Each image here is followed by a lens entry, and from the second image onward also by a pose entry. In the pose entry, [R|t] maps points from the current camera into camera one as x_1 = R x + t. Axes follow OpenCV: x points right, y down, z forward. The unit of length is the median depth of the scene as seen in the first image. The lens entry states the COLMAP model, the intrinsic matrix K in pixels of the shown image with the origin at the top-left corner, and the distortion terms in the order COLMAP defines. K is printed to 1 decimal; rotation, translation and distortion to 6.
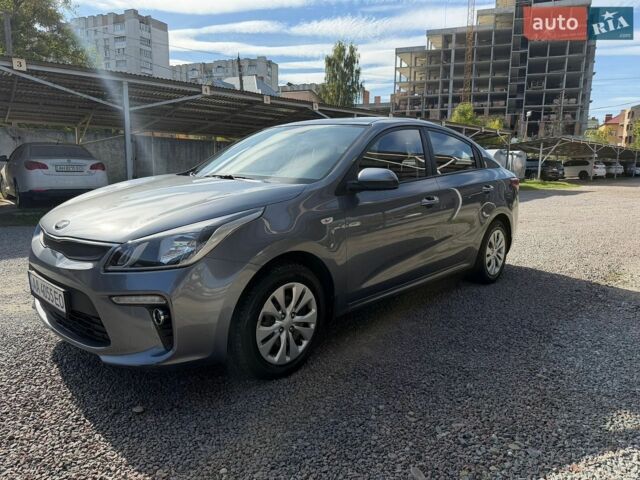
lens RADIAL K [[611.2, 0, 336.3], [0, 611.2, 238.8], [0, 0, 1]] dist [0.100298, -0.158391]
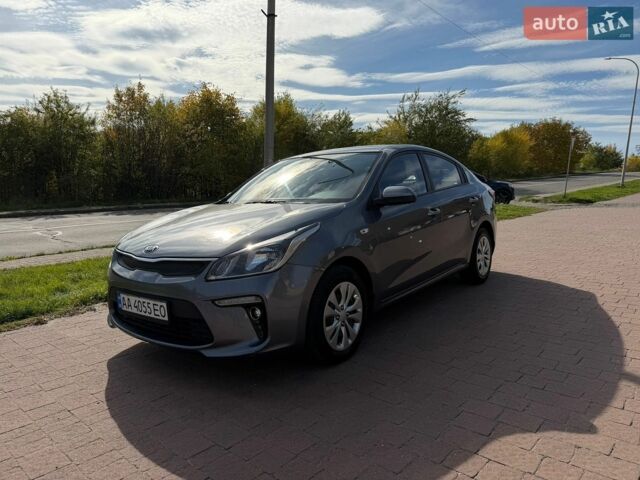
lens RADIAL K [[611.2, 0, 336.3], [0, 611.2, 238.8], [0, 0, 1]] dist [0.100298, -0.158391]
pose [[0.993426, -0.075512, 0.086037, -0.198897], [0.079632, 0.995785, -0.045504, 0.041438], [-0.082239, 0.052057, 0.995252, -0.225175]]
